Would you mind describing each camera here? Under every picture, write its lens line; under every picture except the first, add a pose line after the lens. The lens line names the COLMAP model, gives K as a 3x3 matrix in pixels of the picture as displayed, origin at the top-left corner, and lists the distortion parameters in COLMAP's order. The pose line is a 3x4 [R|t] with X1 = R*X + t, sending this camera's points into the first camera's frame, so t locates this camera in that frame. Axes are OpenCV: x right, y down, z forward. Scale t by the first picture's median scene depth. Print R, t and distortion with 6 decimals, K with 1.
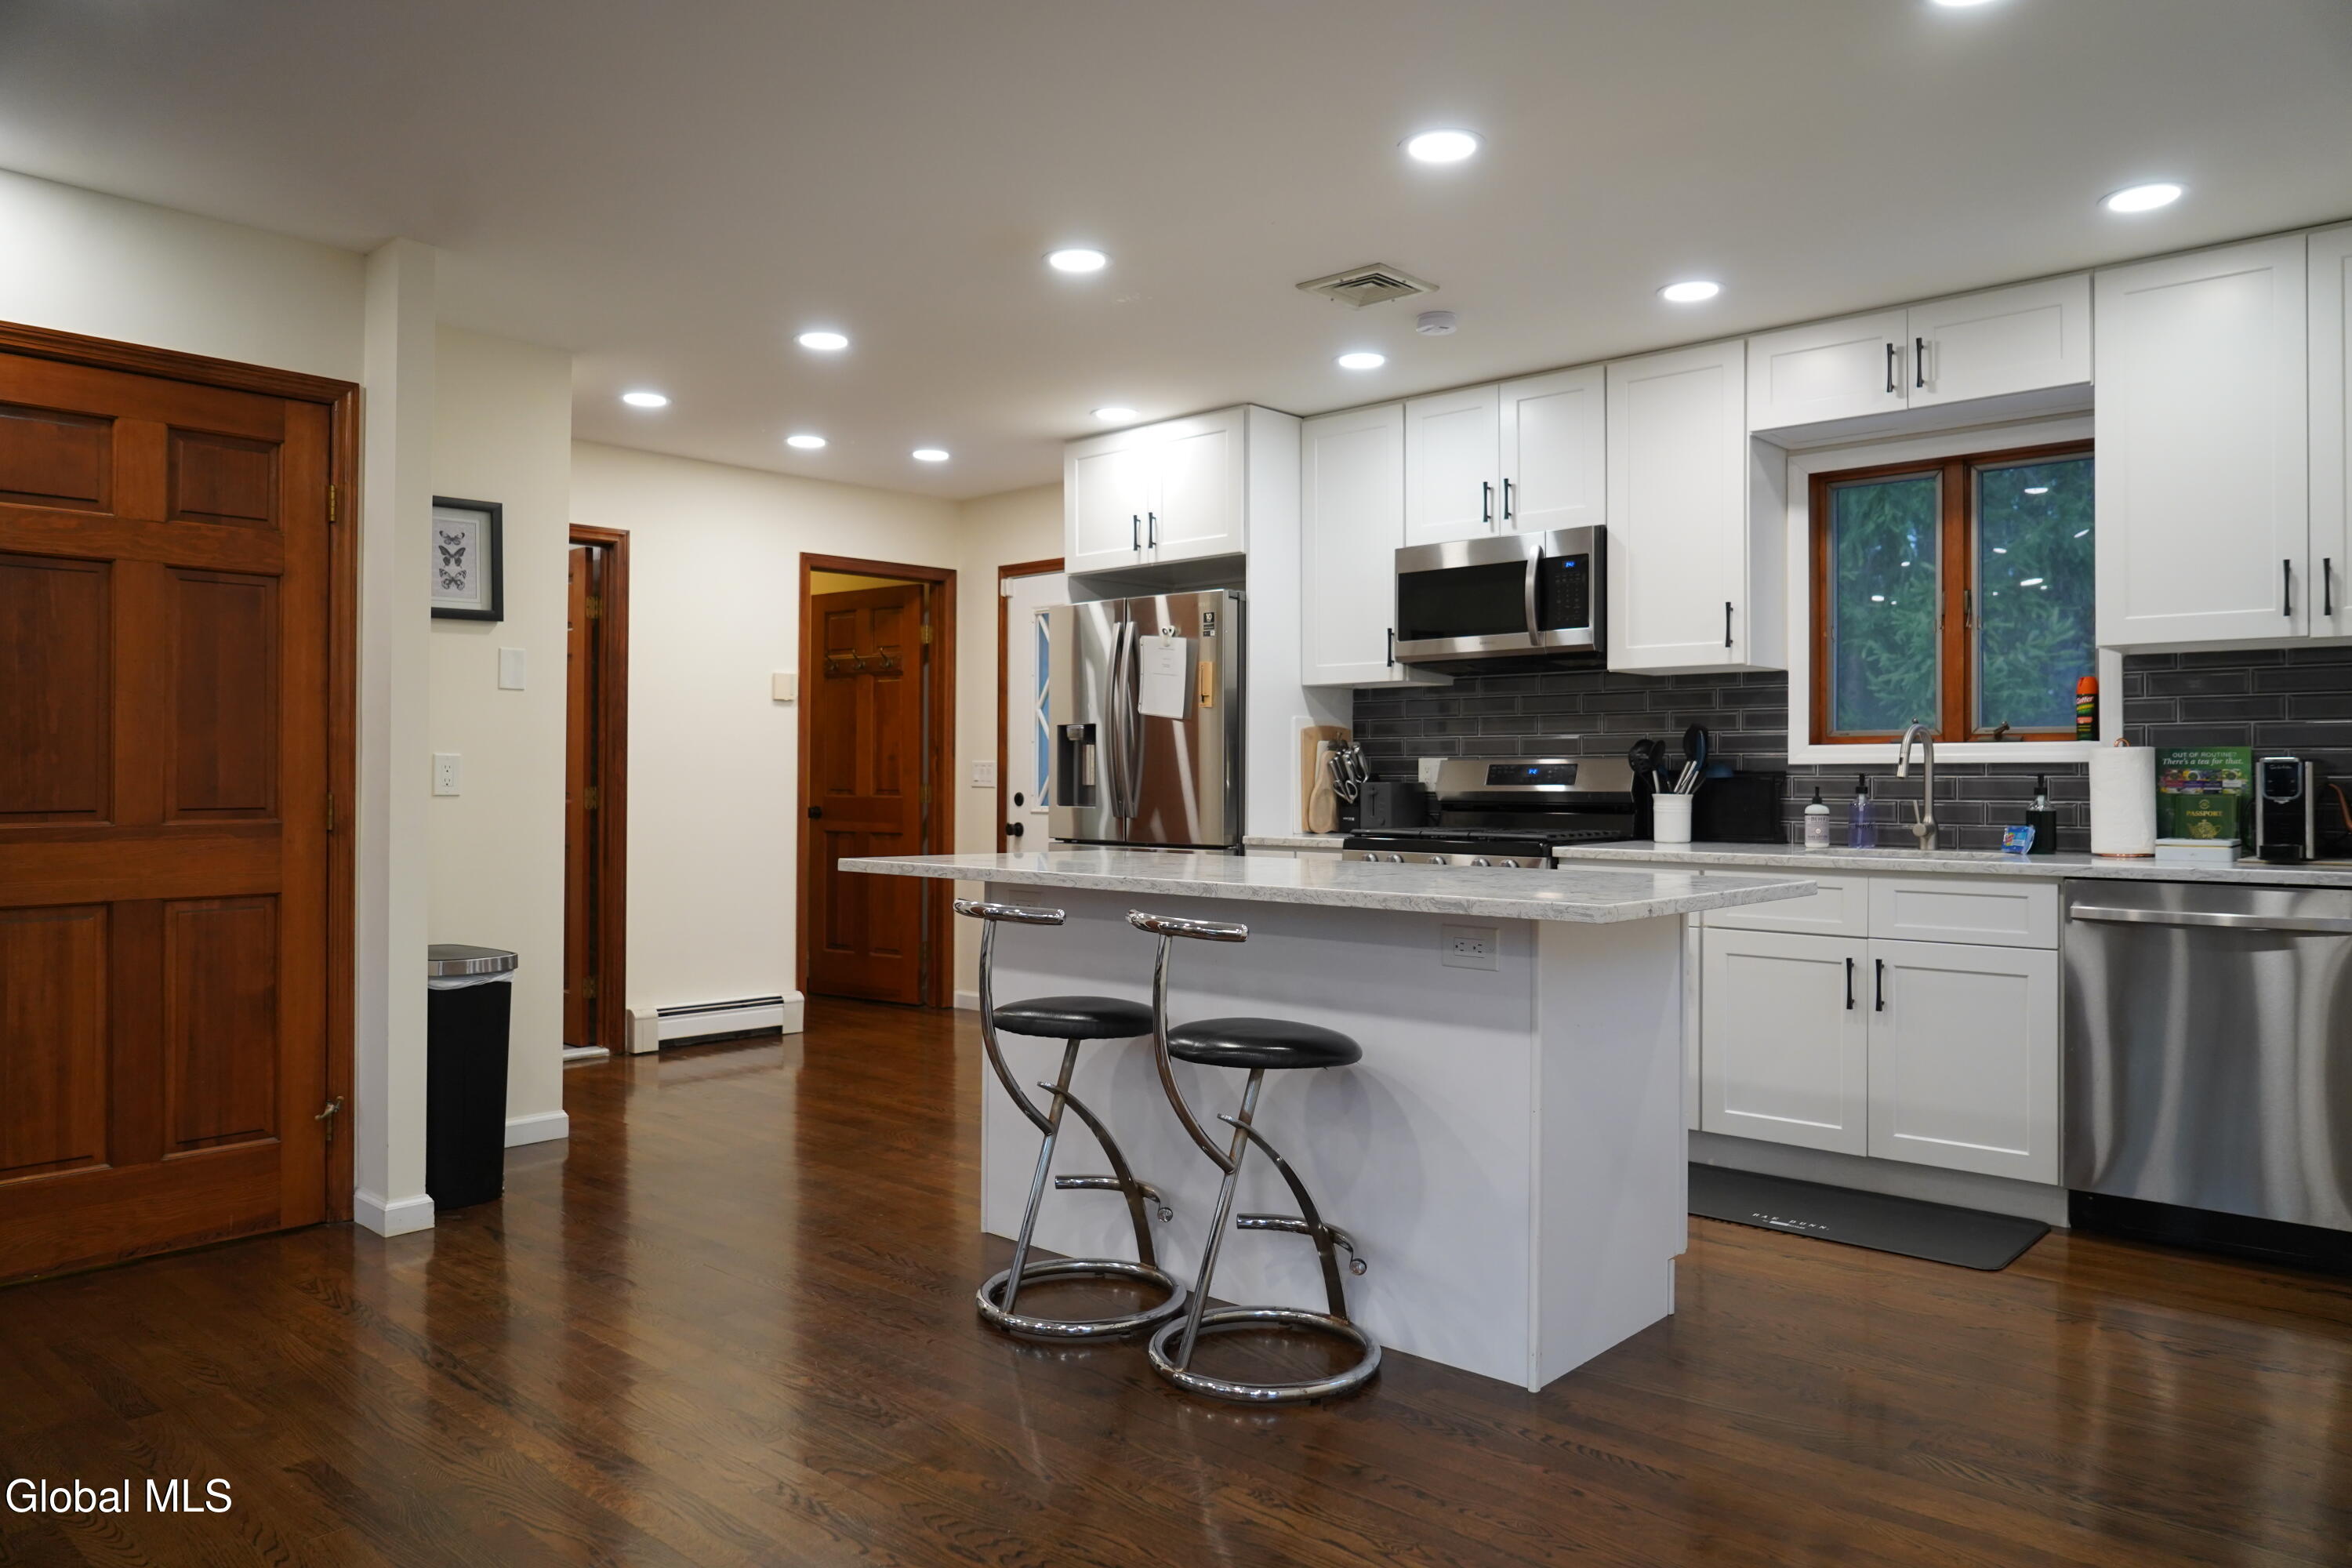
lens RADIAL K [[1597.3, 0, 1180.3], [0, 1597.3, 767.2], [0, 0, 1]] dist [-0.031501, 0.029337]
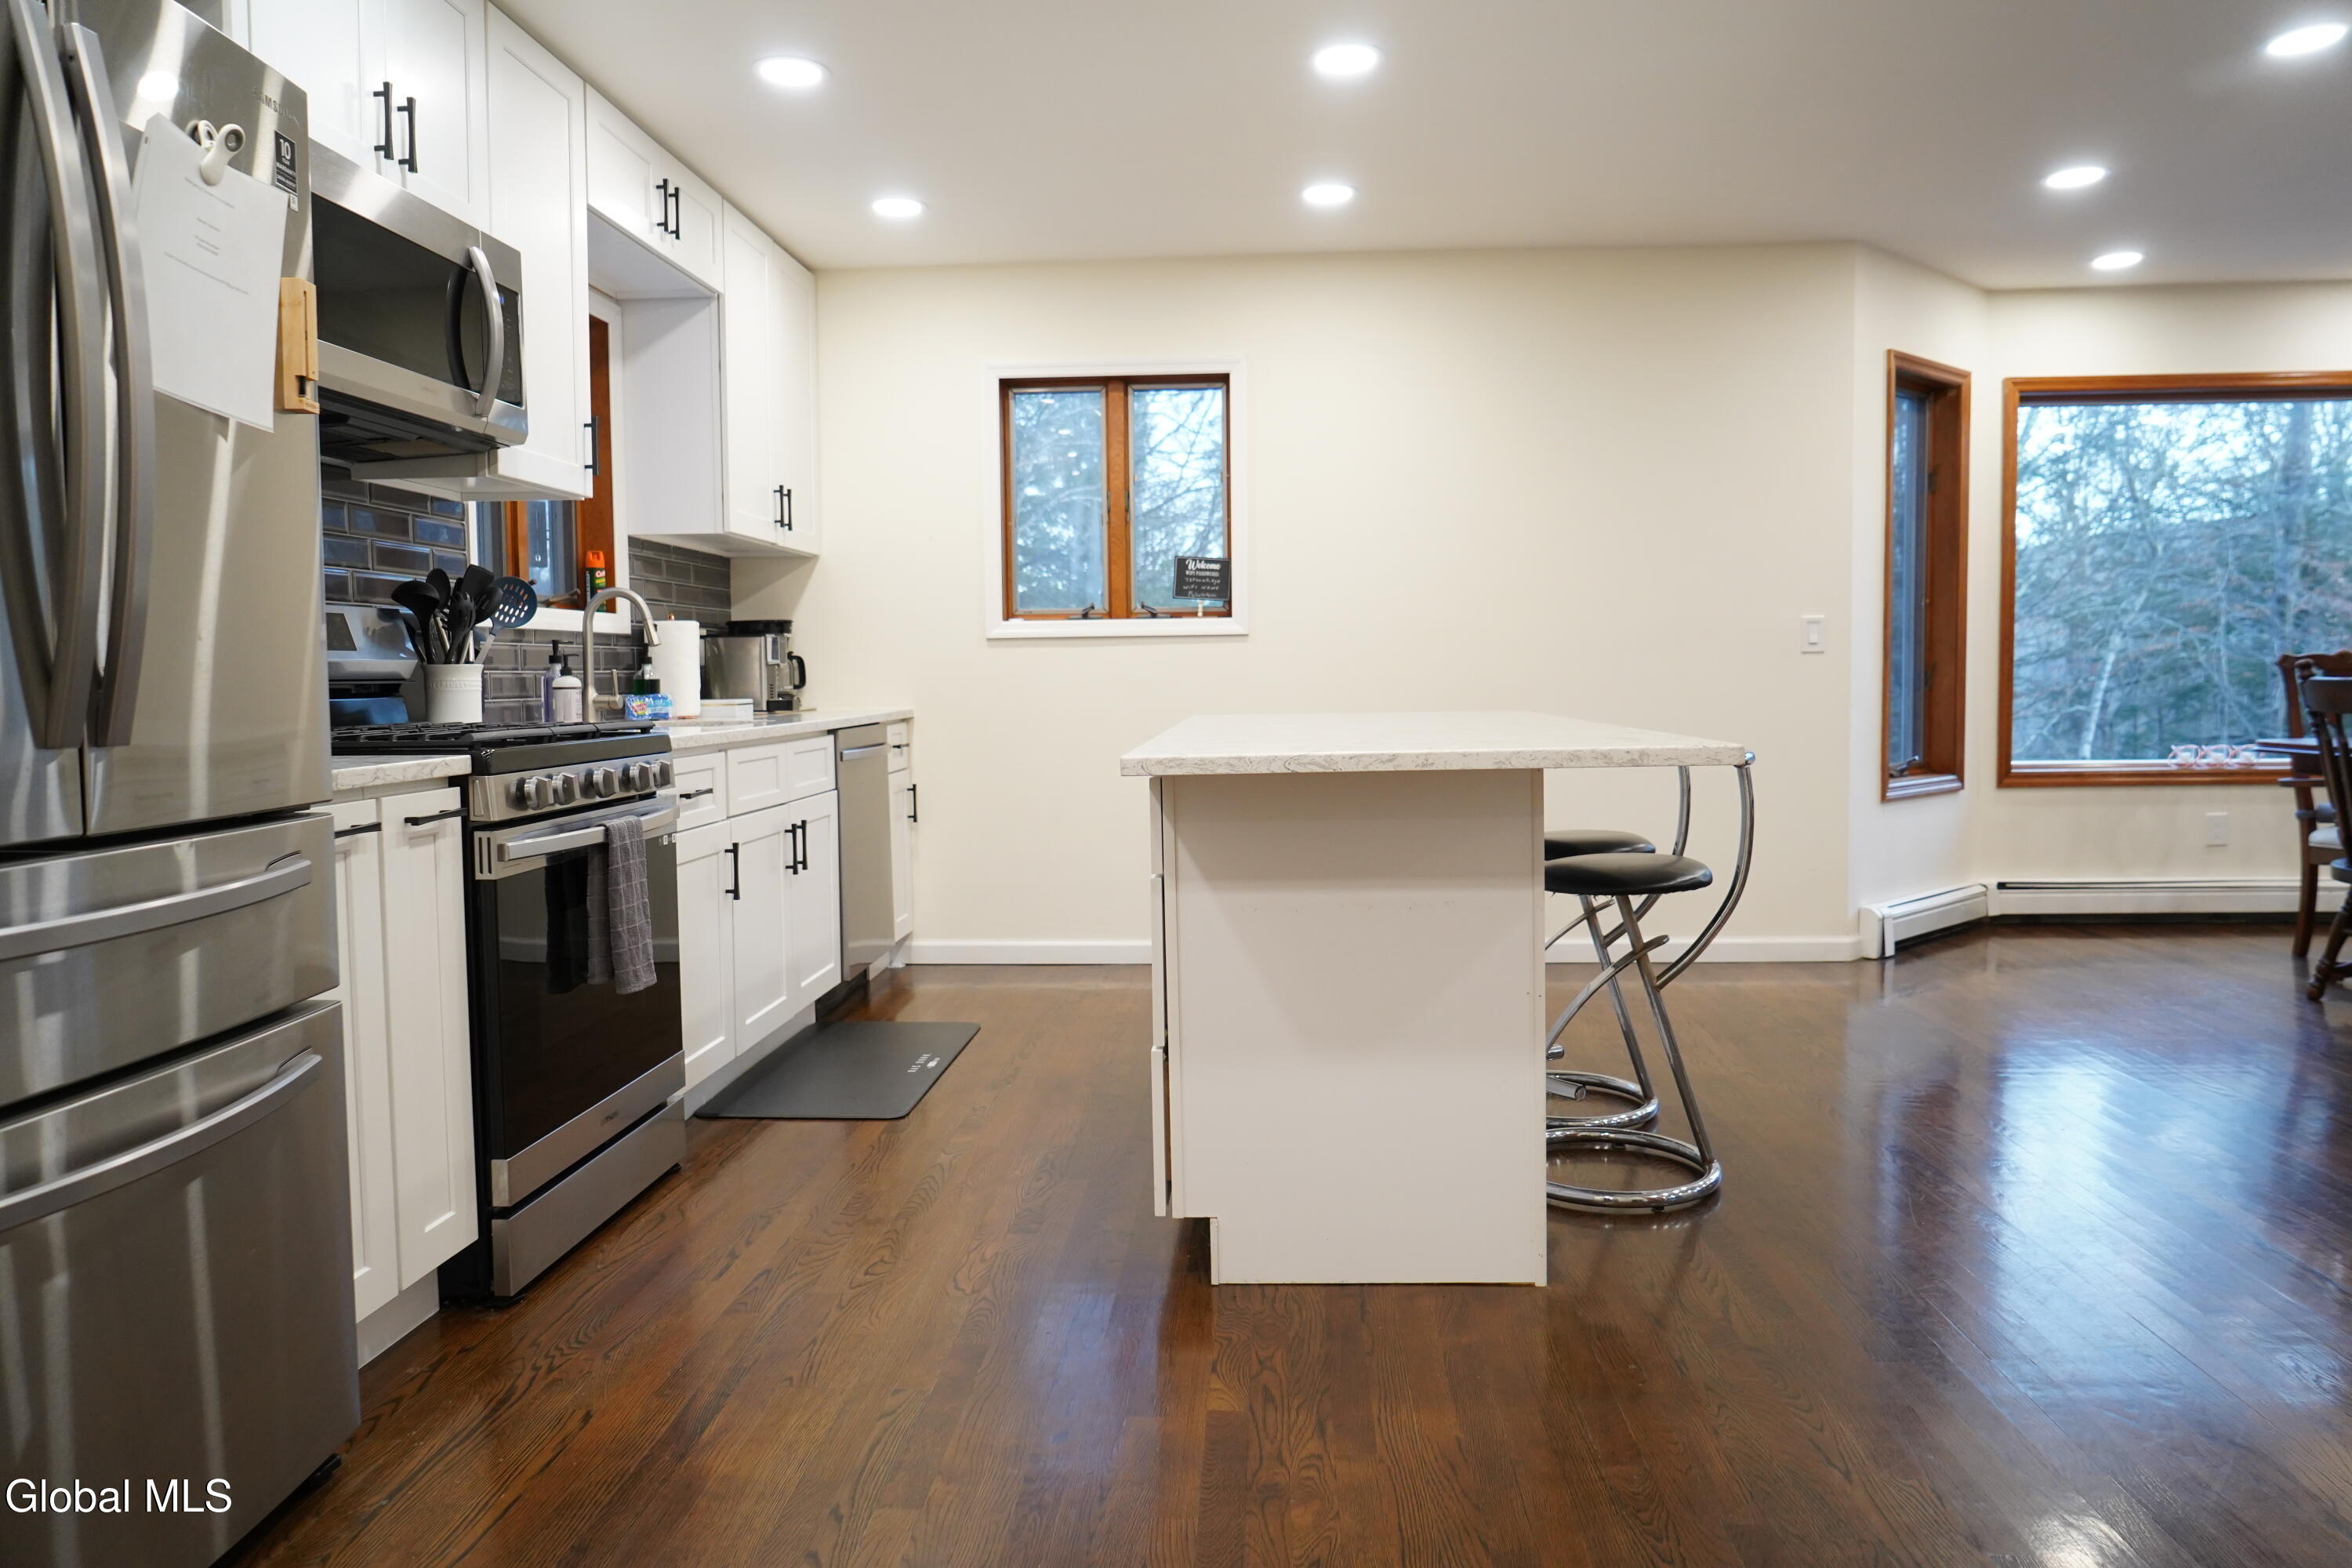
lens RADIAL K [[1597.3, 0, 1191.3], [0, 1597.3, 778.4], [0, 0, 1]] dist [-0.031501, 0.029337]
pose [[-0.636864, -0.046116, 0.769596, -0.489065], [0.004918, 0.997946, 0.063870, 0.027187], [-0.770961, 0.044462, -0.635329, 1.372691]]
